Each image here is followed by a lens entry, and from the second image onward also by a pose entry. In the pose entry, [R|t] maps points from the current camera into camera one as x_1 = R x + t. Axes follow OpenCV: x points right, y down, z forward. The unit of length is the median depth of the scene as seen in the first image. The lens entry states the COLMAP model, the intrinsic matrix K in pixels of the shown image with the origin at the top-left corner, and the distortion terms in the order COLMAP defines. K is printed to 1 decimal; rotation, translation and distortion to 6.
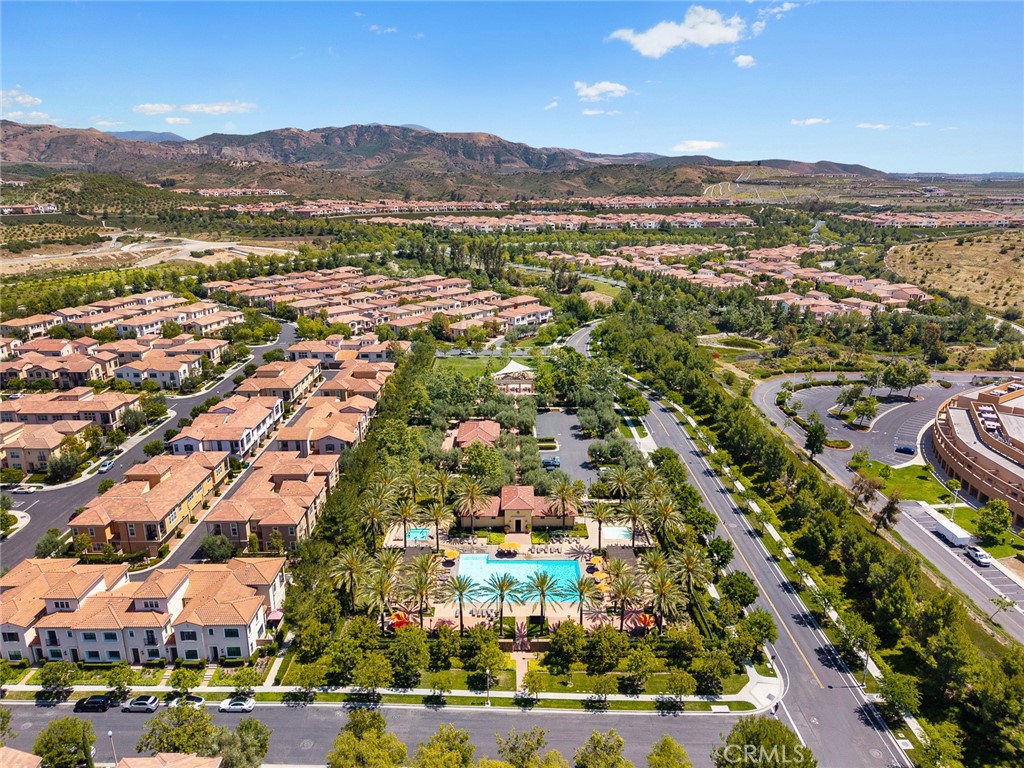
lens RADIAL K [[693.9, 0, 511.7], [0, 693.9, 360.5], [0, 0, 1]] dist [0.058772, -0.078348]
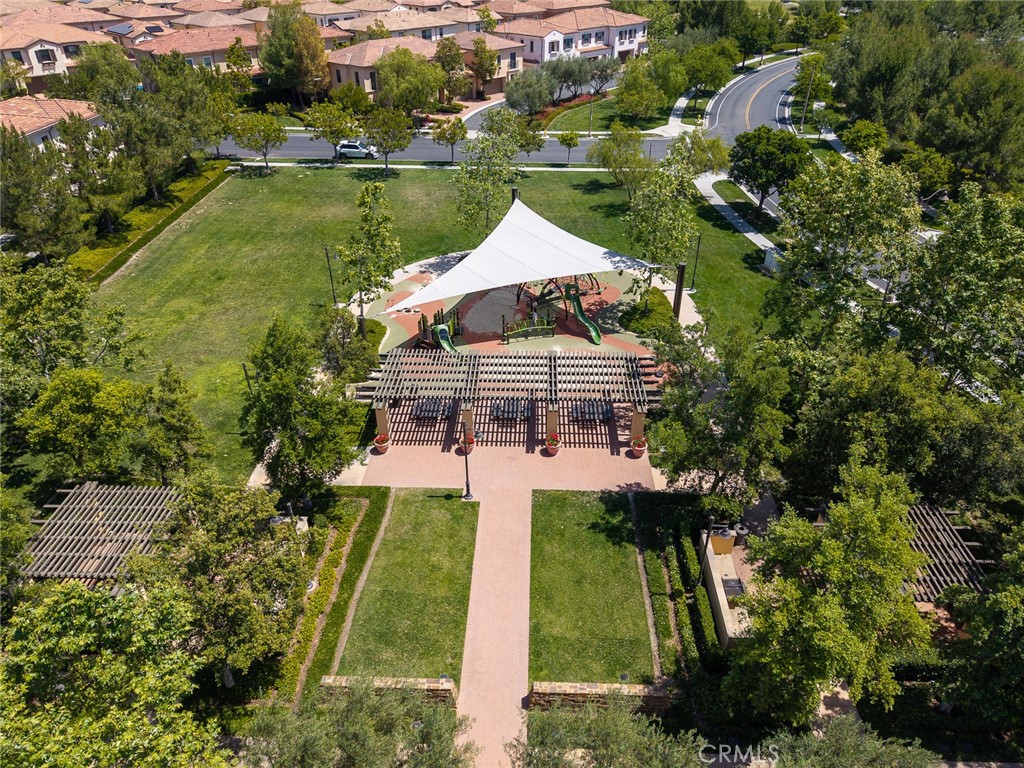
lens RADIAL K [[696.4, 0, 517.1], [0, 696.4, 379.2], [0, 0, 1]] dist [0.045573, -0.043383]
pose [[0.999176, 0.020627, -0.034952, 0.009949], [-0.008667, 0.949797, 0.312746, -0.017076], [0.039648, -0.312186, 0.949193, 0.935106]]
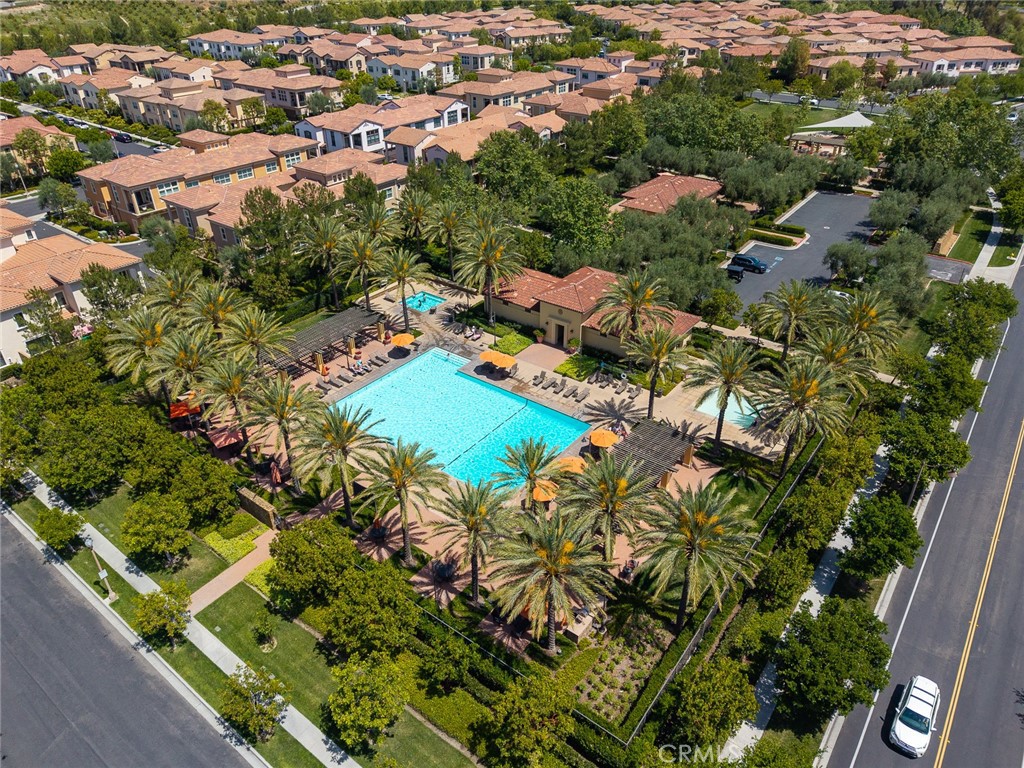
lens RADIAL K [[696.4, 0, 517.1], [0, 696.4, 379.2], [0, 0, 1]] dist [0.045573, -0.043383]
pose [[0.791558, 0.318401, -0.521591, 0.185922], [-0.149061, 0.928355, 0.340495, 0.060205], [0.592636, -0.191773, 0.782308, 0.369403]]
